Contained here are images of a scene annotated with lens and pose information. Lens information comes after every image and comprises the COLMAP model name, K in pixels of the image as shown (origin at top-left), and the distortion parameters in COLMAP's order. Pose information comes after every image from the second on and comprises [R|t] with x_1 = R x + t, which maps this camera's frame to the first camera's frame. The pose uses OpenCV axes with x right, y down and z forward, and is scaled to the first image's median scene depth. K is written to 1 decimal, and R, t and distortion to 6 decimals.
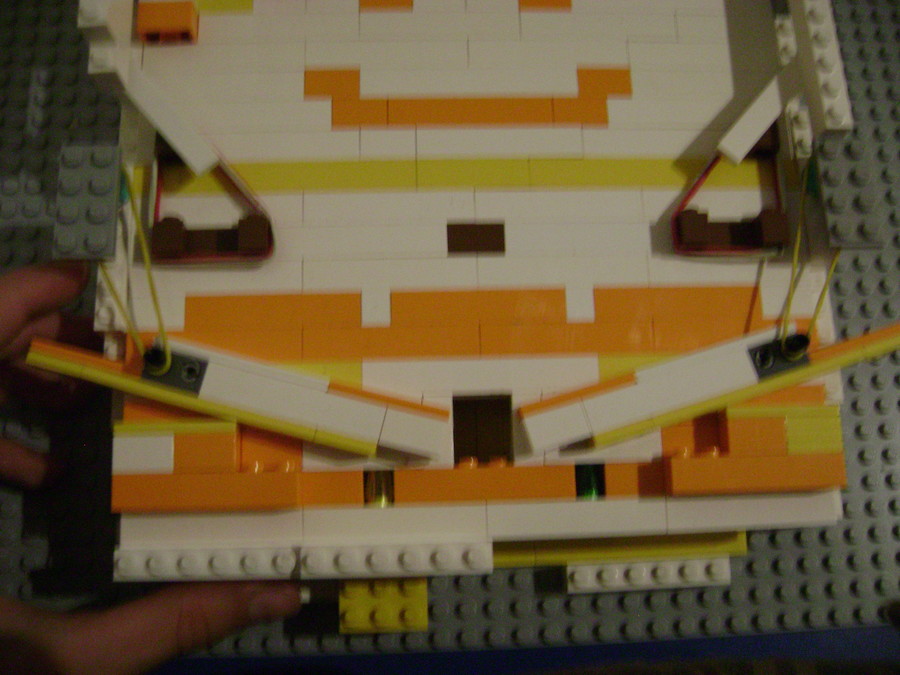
lens RADIAL K [[941.0, 0, 450.0], [0, 941.0, 337.5], [0, 0, 1]] dist [-0.161715, 0.099929]
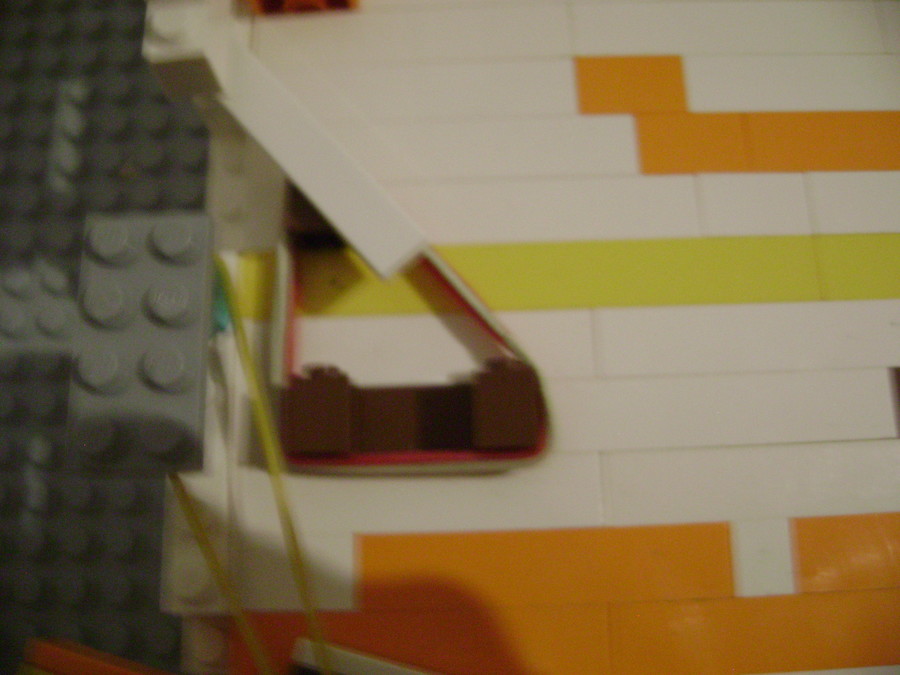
lens RADIAL K [[919.1, 0, 450.0], [0, 919.1, 337.5], [0, 0, 1]] dist [-0.157023, 0.007742]
pose [[0.997423, -0.012569, -0.070639, -0.198755], [0.009849, 0.999202, -0.038717, -0.123074], [0.071069, 0.037921, 0.996750, 0.528416]]
